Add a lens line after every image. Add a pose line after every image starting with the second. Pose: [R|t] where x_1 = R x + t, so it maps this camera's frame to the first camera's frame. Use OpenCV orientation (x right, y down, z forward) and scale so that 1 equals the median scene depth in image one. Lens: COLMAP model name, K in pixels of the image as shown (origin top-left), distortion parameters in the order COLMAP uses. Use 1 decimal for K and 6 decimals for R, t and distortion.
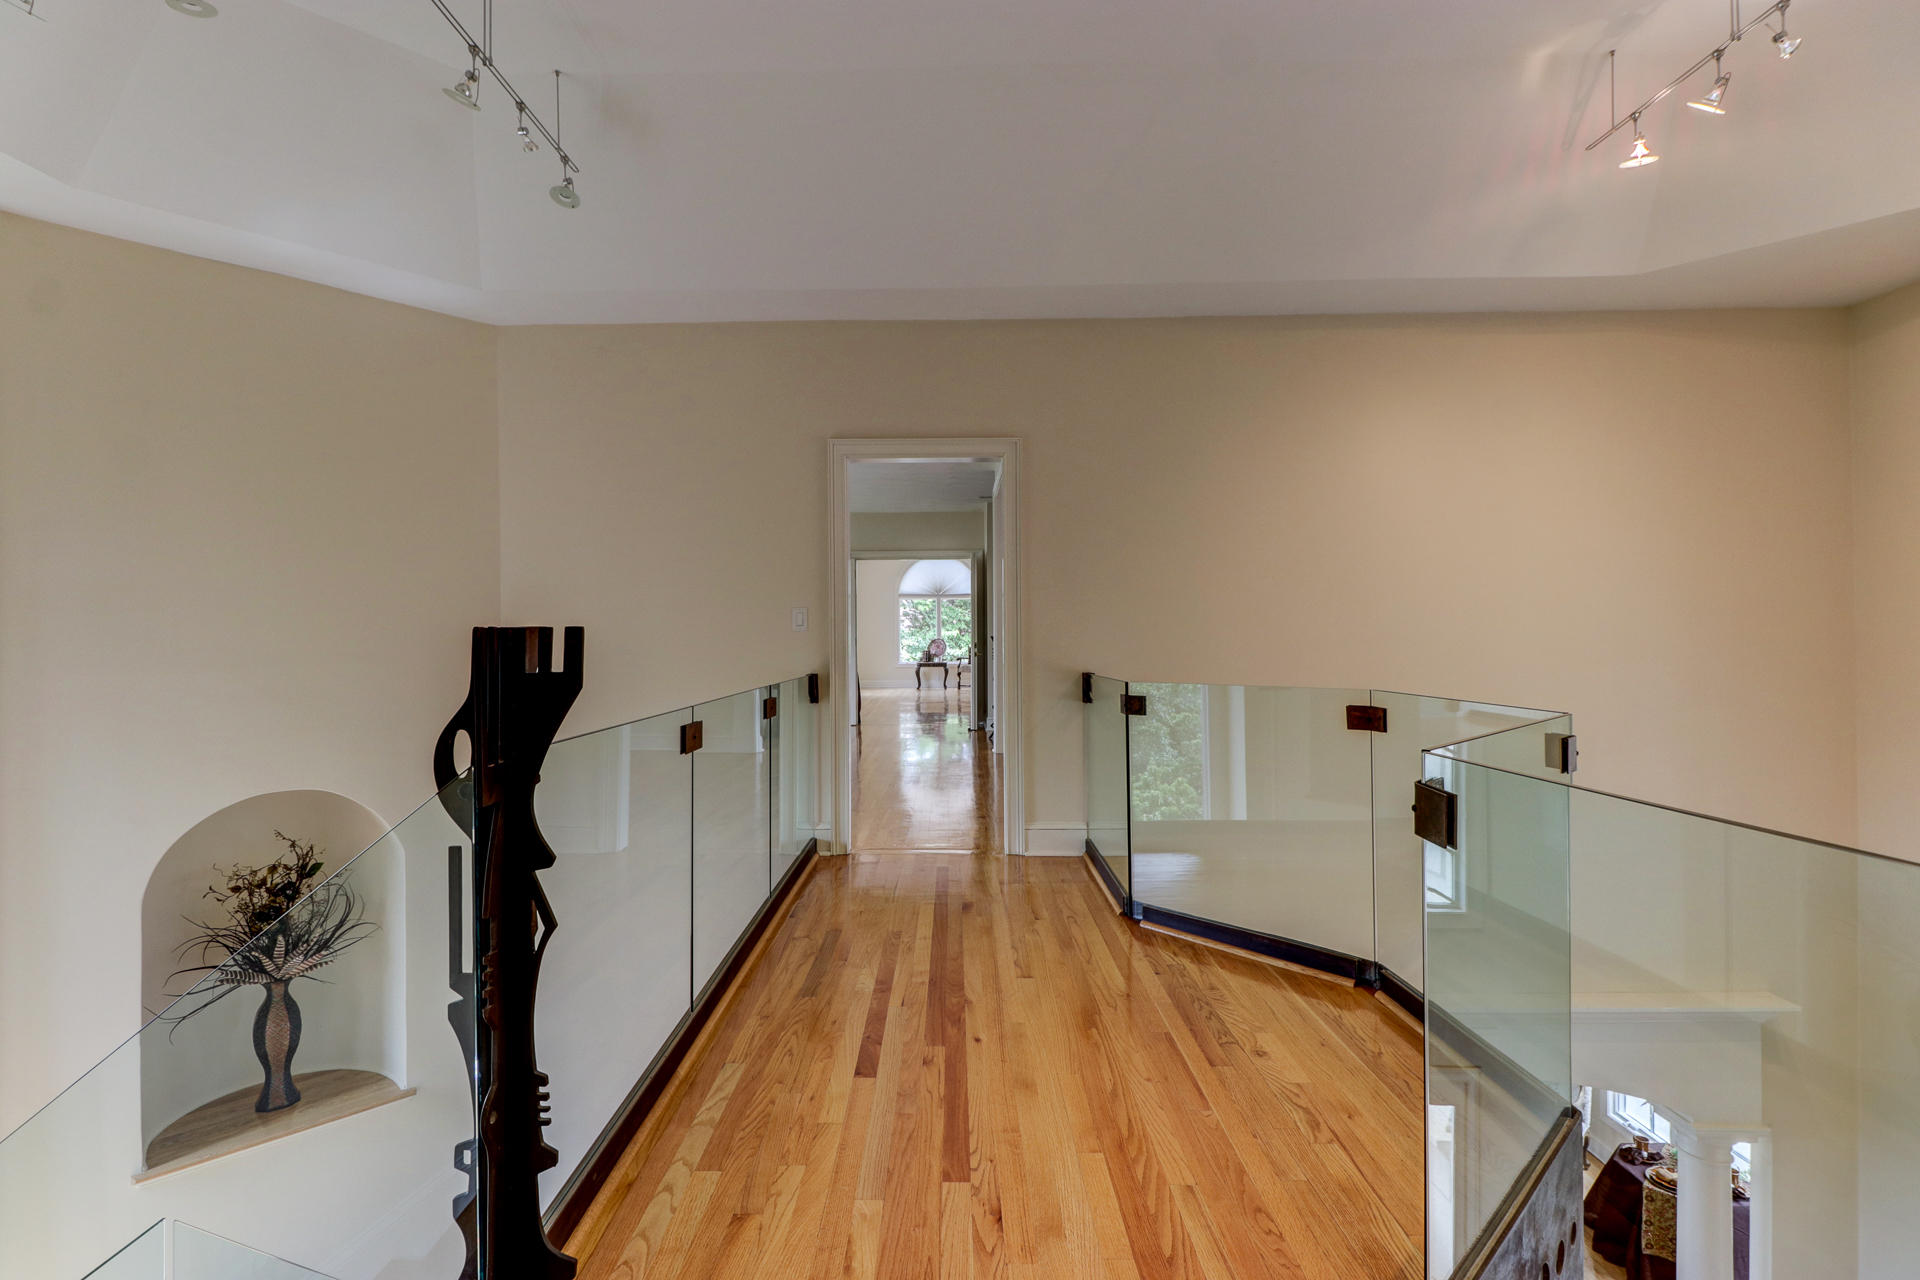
lens RADIAL K [[886.9, 0, 924.6], [0, 886.9, 635.2], [0, 0, 1]] dist [0.021070, -0.015665]
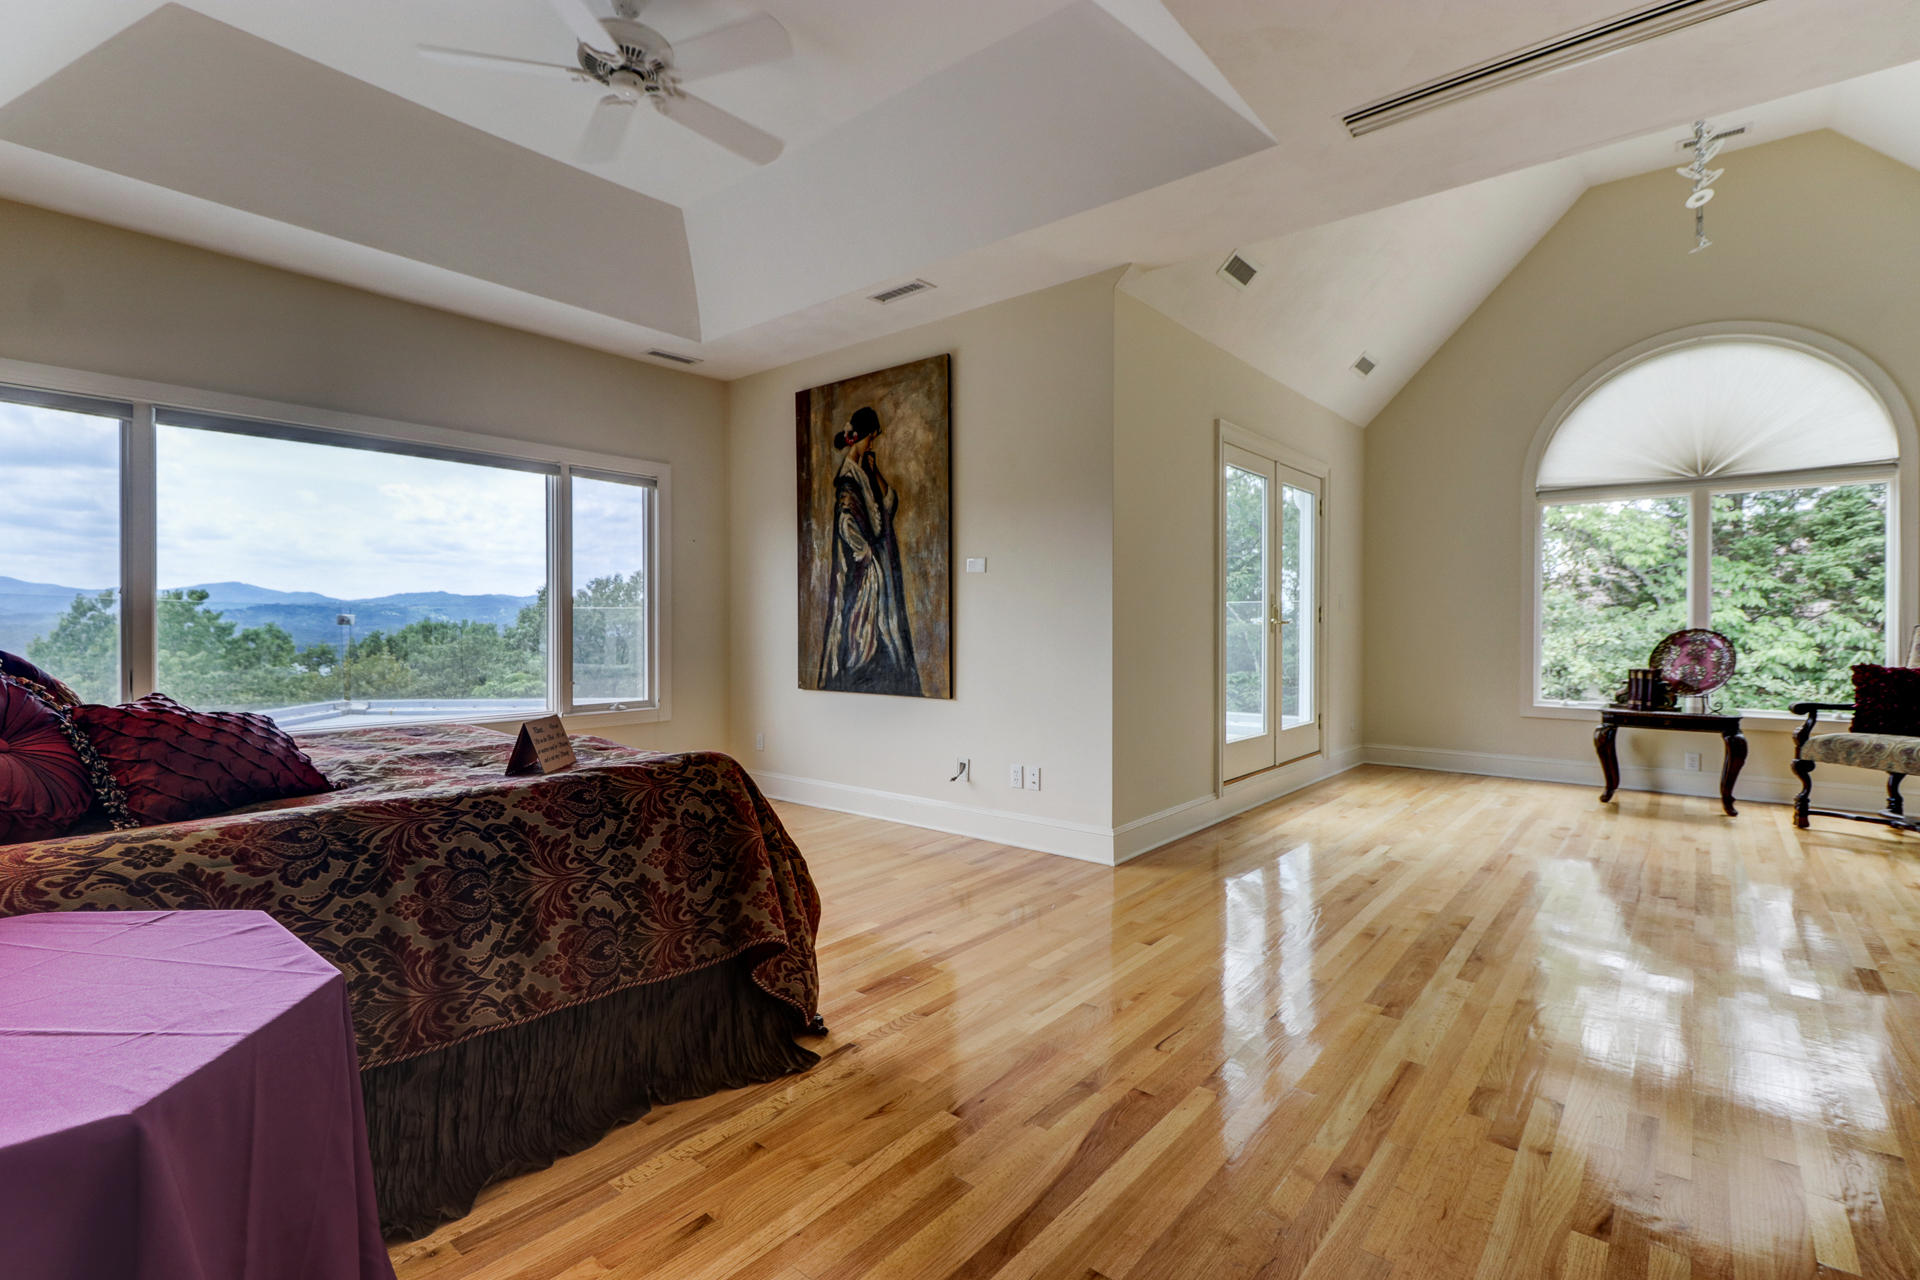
lens RADIAL K [[886.9, 0, 924.6], [0, 886.9, 635.2], [0, 0, 1]] dist [0.021070, -0.015665]
pose [[0.777992, 0.013031, -0.628139, 0.002143], [-0.004018, 0.999868, 0.015766, 0.002395], [0.628261, -0.009742, 0.777941, 0.624707]]
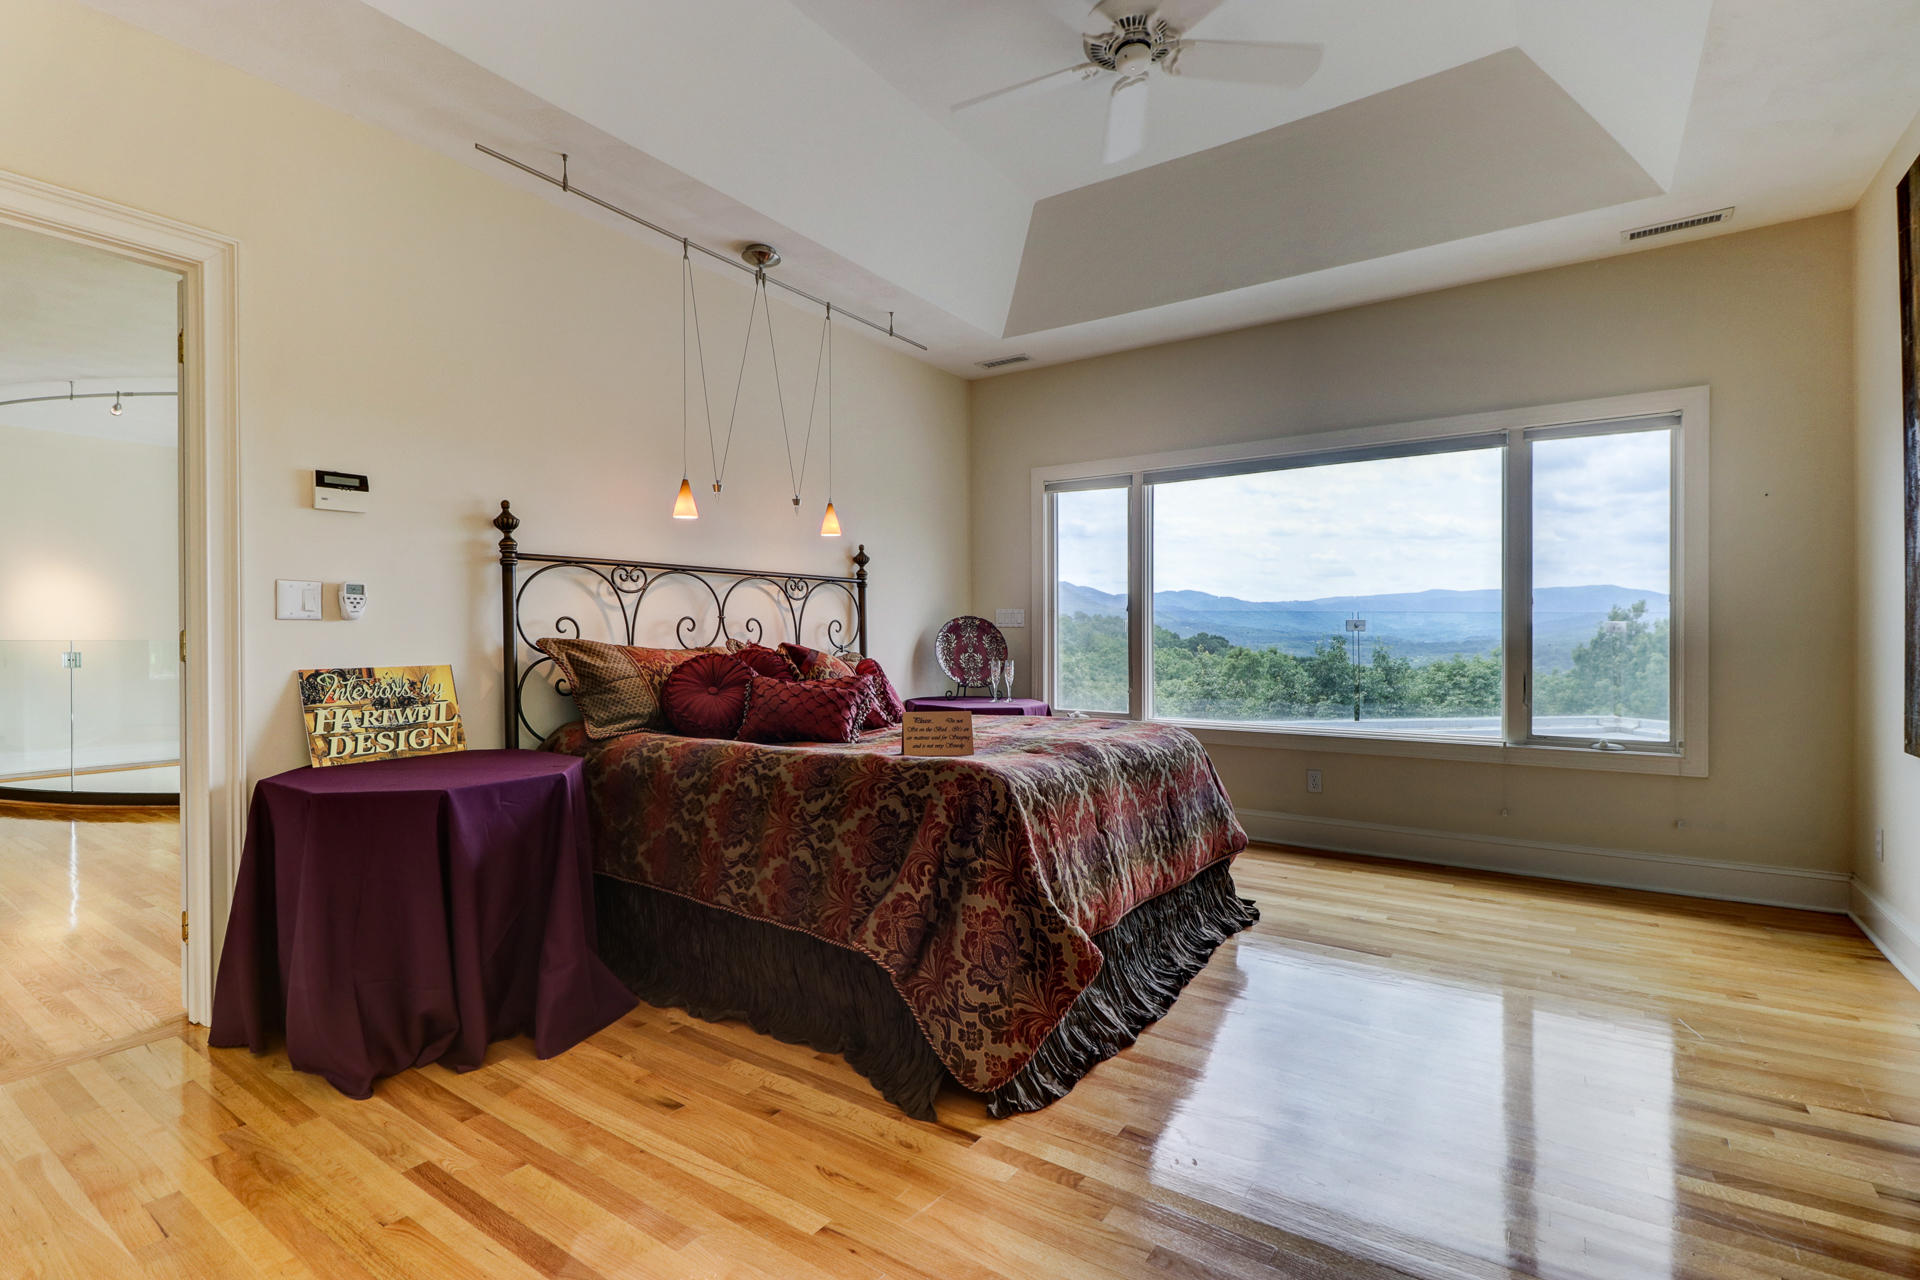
lens RADIAL K [[886.9, 0, 924.6], [0, 886.9, 635.2], [0, 0, 1]] dist [0.021070, -0.015665]
pose [[-0.551365, 0.006623, -0.834238, 0.010984], [0.008703, 0.999960, 0.002186, 0.004413], [0.834219, -0.006055, -0.551400, 0.988998]]
